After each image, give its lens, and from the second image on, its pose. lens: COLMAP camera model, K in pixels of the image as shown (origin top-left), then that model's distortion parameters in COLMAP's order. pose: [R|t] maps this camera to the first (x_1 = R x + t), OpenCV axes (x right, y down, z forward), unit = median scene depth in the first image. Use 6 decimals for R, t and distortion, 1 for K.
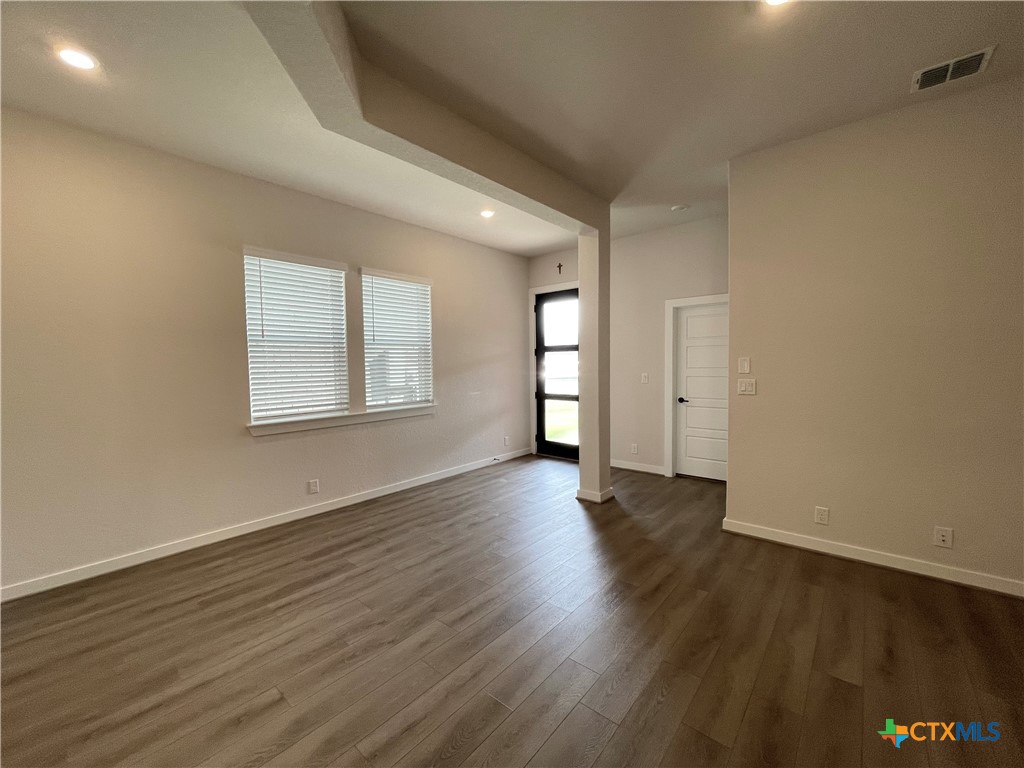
lens RADIAL K [[415.1, 0, 511.8], [0, 415.1, 386.0], [0, 0, 1]] dist [0.002800, -0.000595]
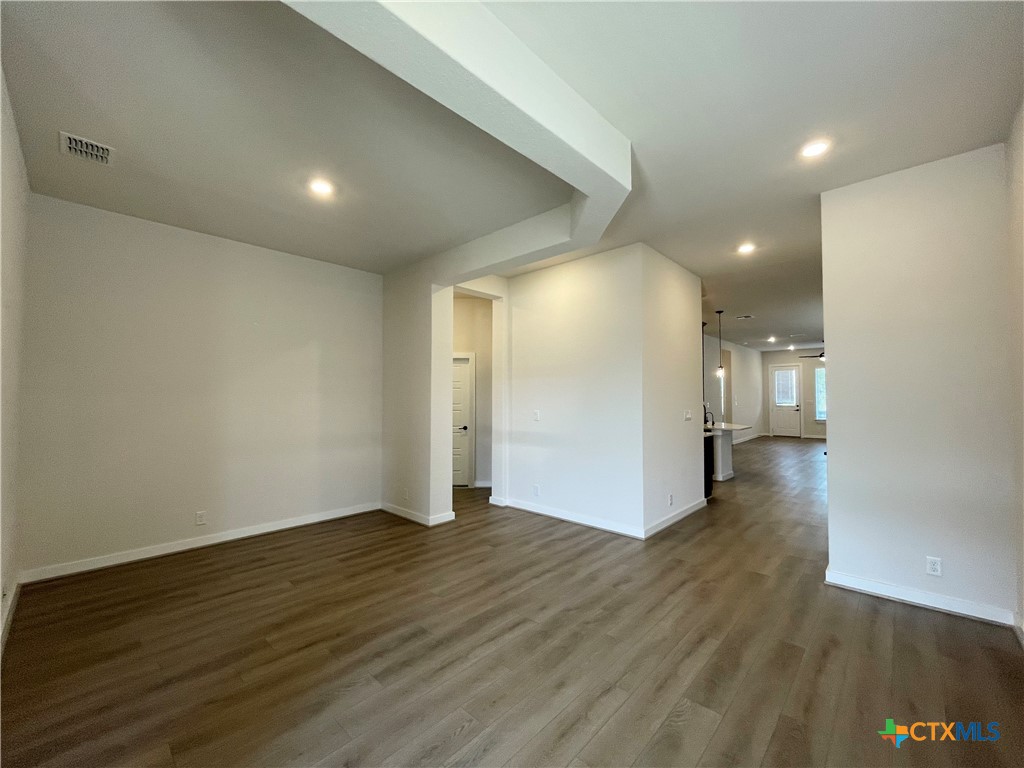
lens RADIAL K [[415.1, 0, 514.8], [0, 415.1, 382.6], [0, 0, 1]] dist [0.002800, -0.000595]
pose [[-0.999076, 0.017909, 0.039059, -0.165485], [0.018464, 0.999733, 0.013891, -0.106967], [-0.038800, 0.014599, -0.999140, 2.084175]]
